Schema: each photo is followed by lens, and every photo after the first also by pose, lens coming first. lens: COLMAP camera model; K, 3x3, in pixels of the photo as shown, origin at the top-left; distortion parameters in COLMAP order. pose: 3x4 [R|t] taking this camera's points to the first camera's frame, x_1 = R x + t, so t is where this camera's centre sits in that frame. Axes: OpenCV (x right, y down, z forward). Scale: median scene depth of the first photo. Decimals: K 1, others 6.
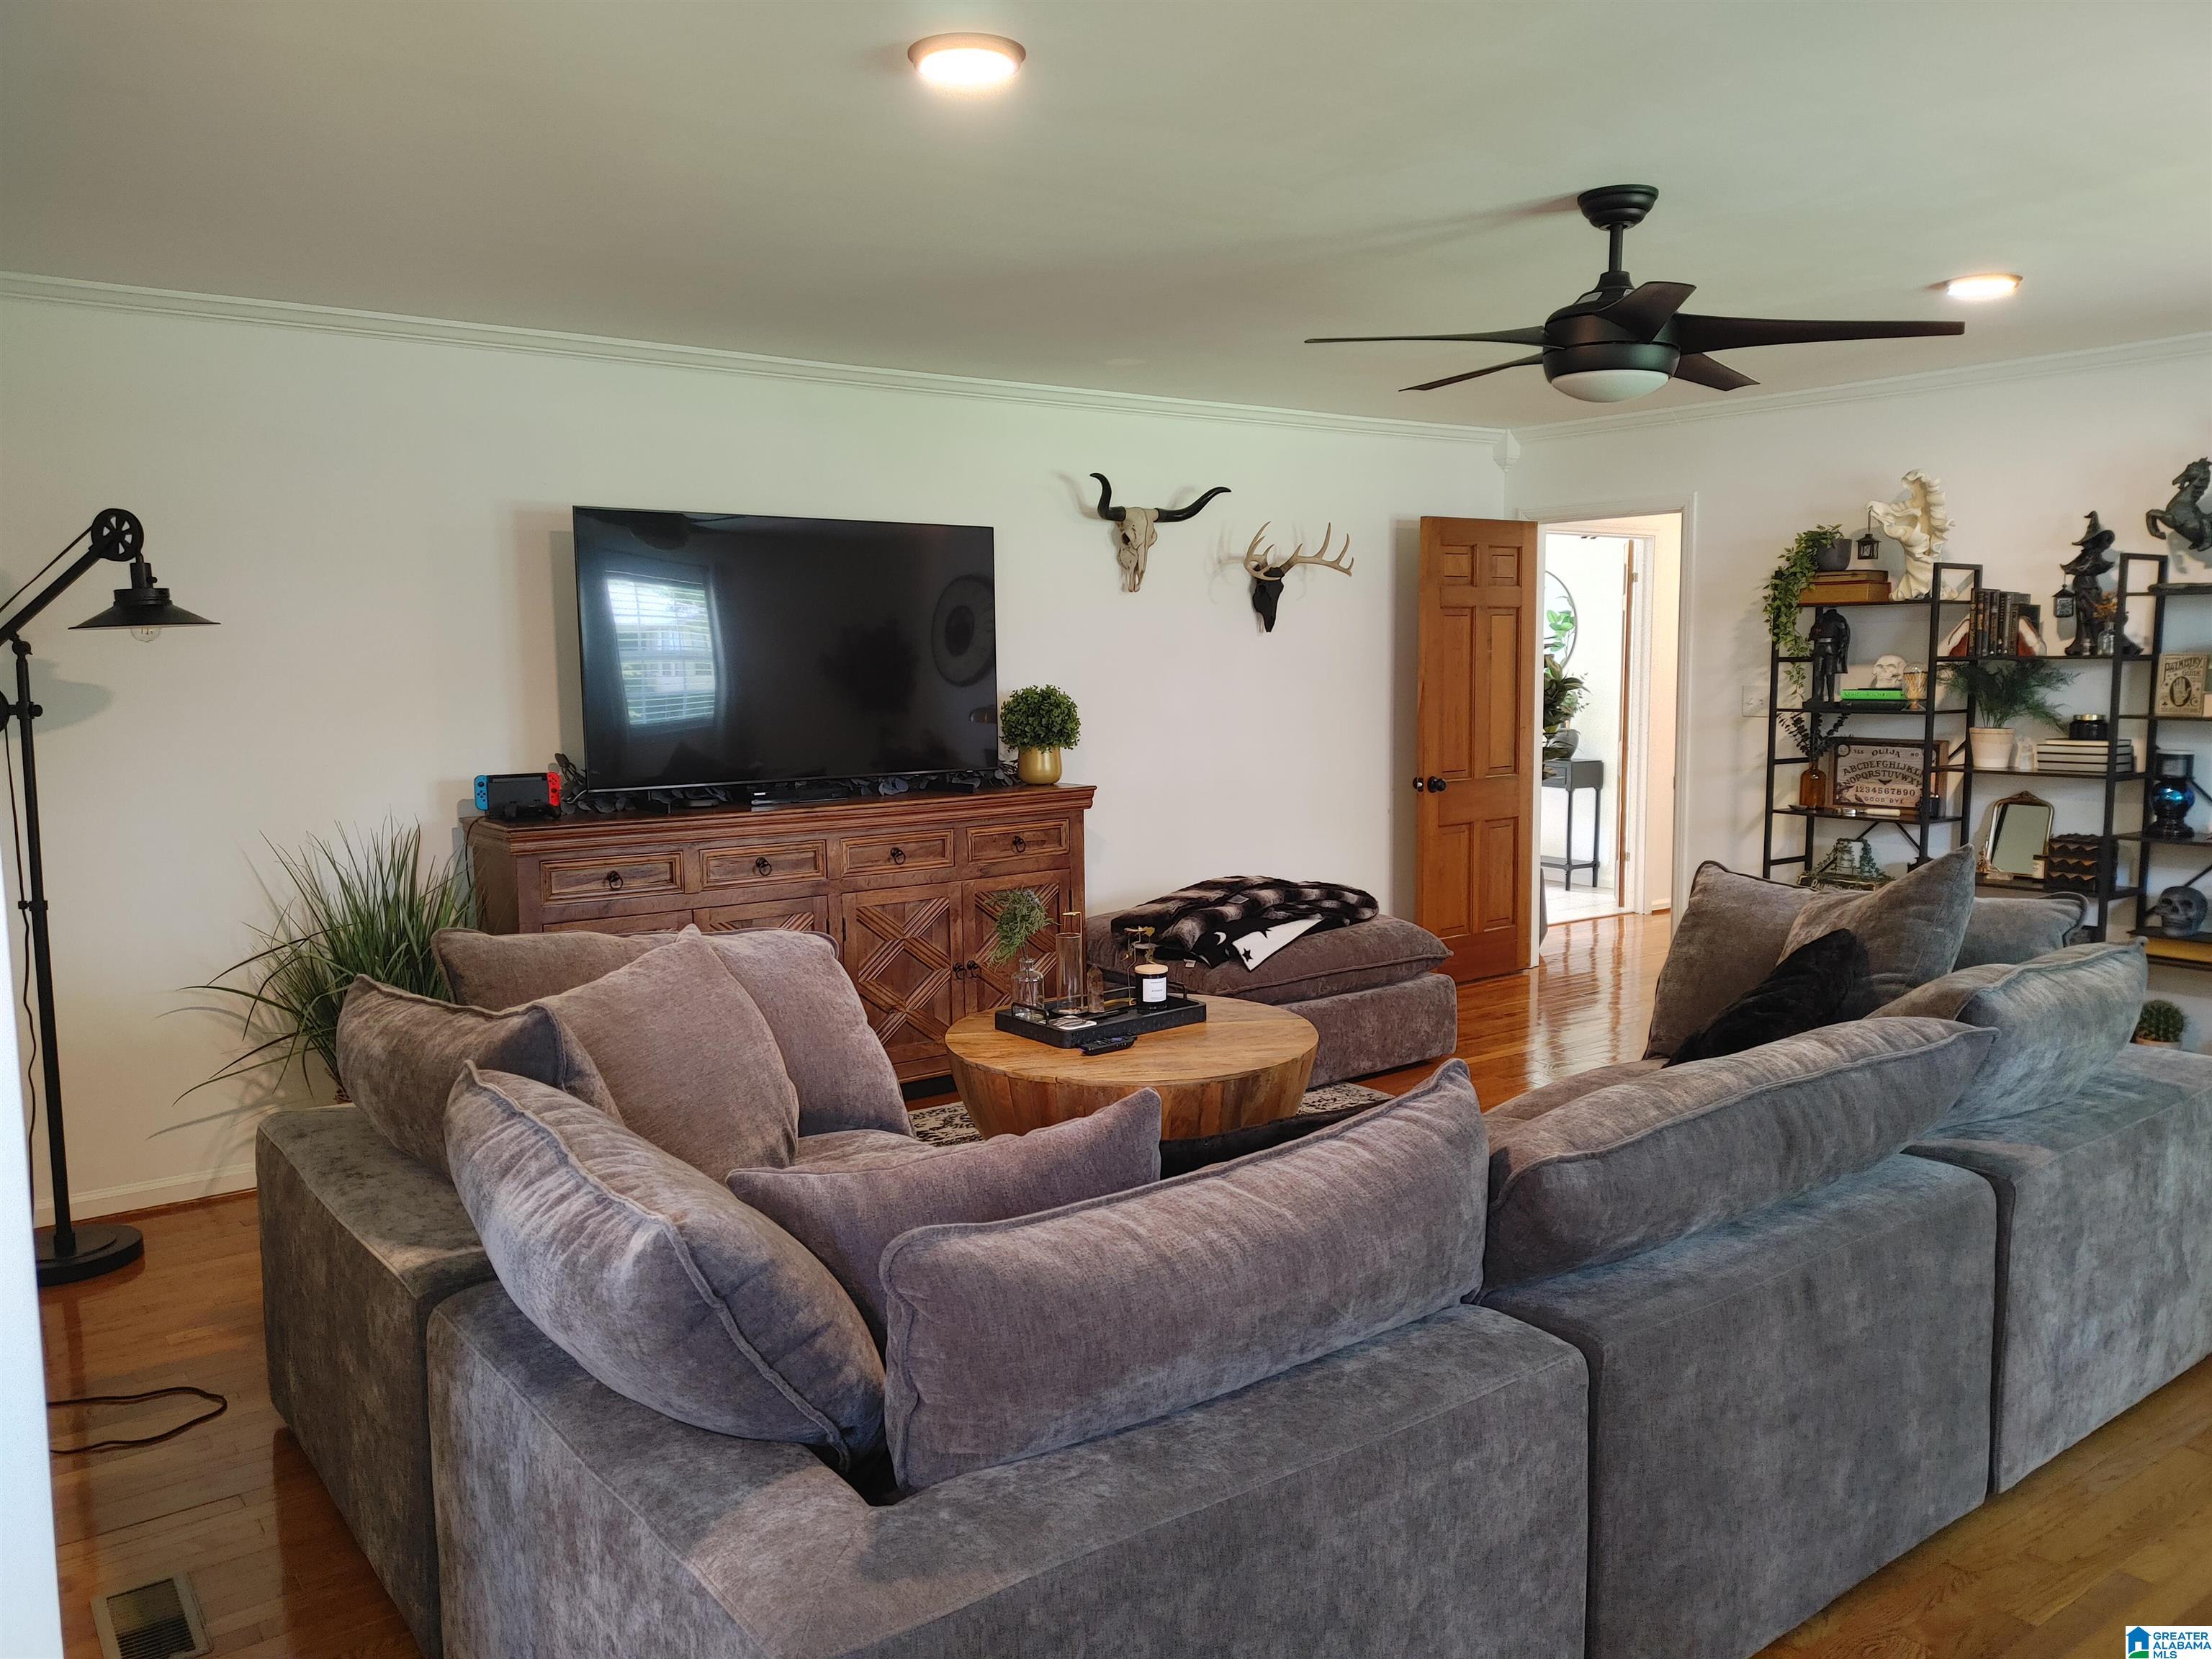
lens RADIAL K [[1668.1, 0, 1106.0], [0, 1668.1, 829.5], [0, 0, 1]] dist [0.012451, 0.003530]
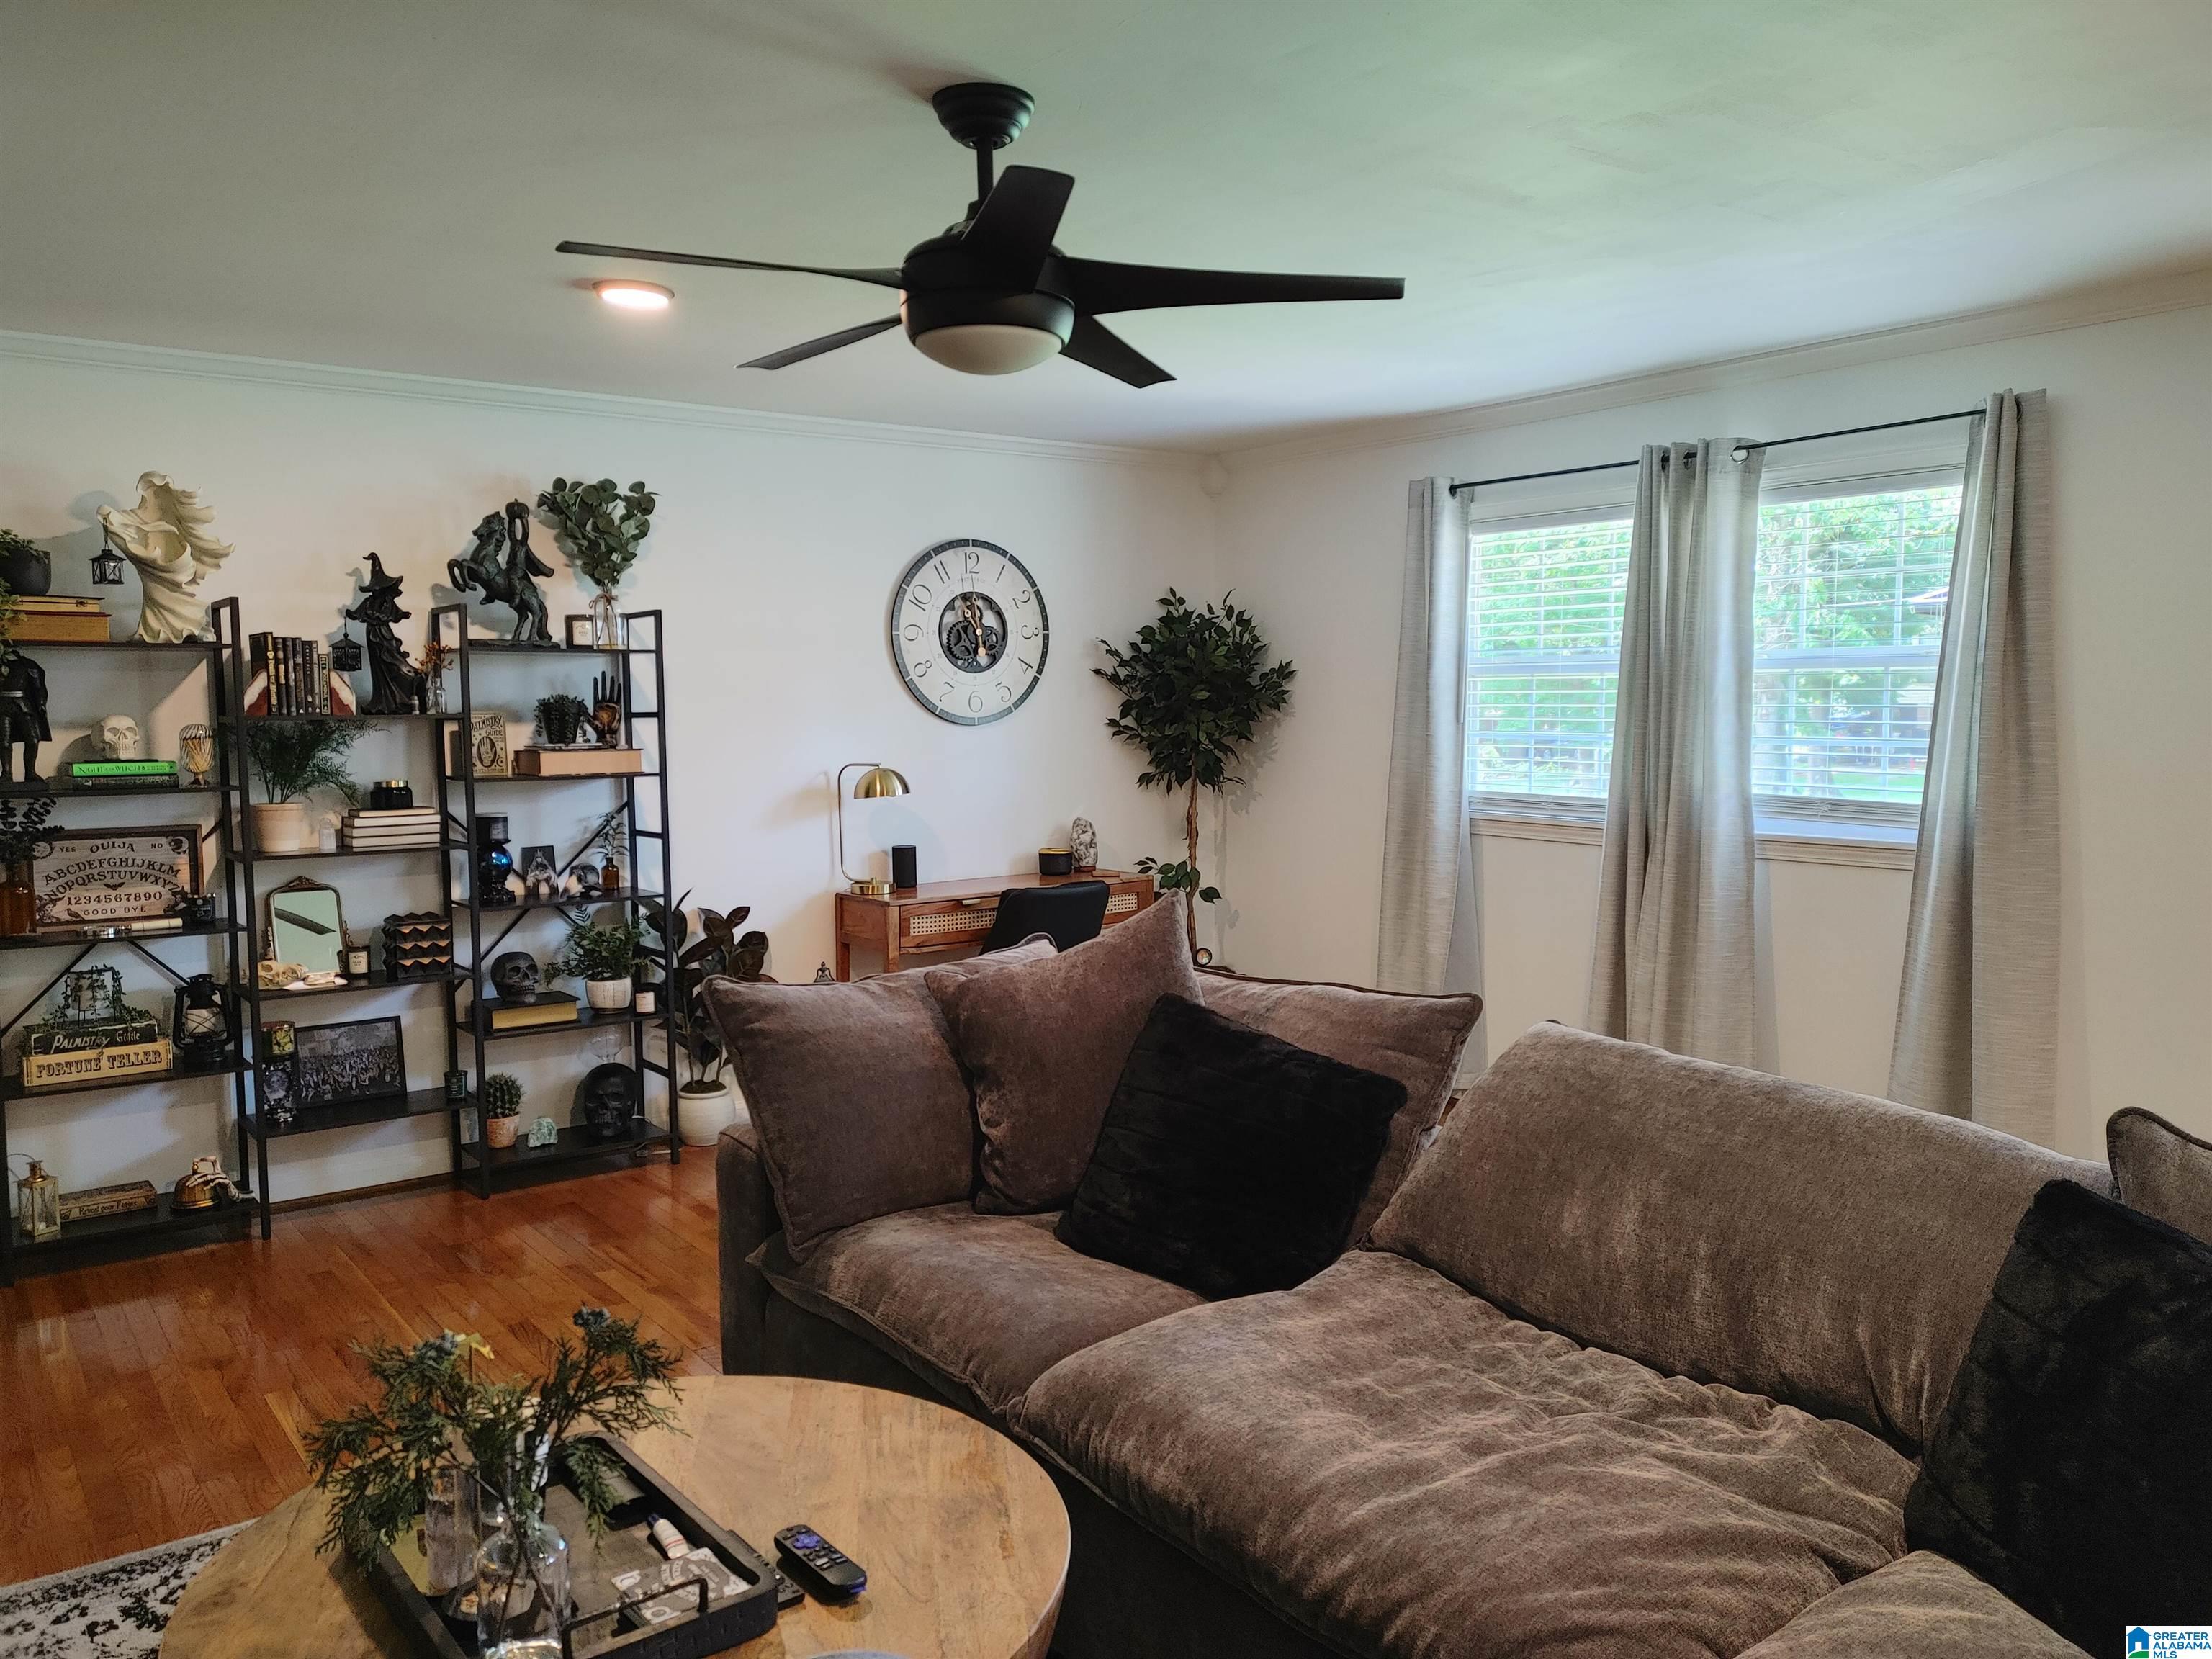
lens RADIAL K [[1668.1, 0, 1106.0], [0, 1668.1, 829.5], [0, 0, 1]] dist [0.012451, 0.003530]
pose [[-0.014365, -0.070893, 0.997380, -0.306484], [0.108847, 0.991445, 0.072039, -0.065073], [-0.993955, 0.109597, -0.006526, 0.626071]]
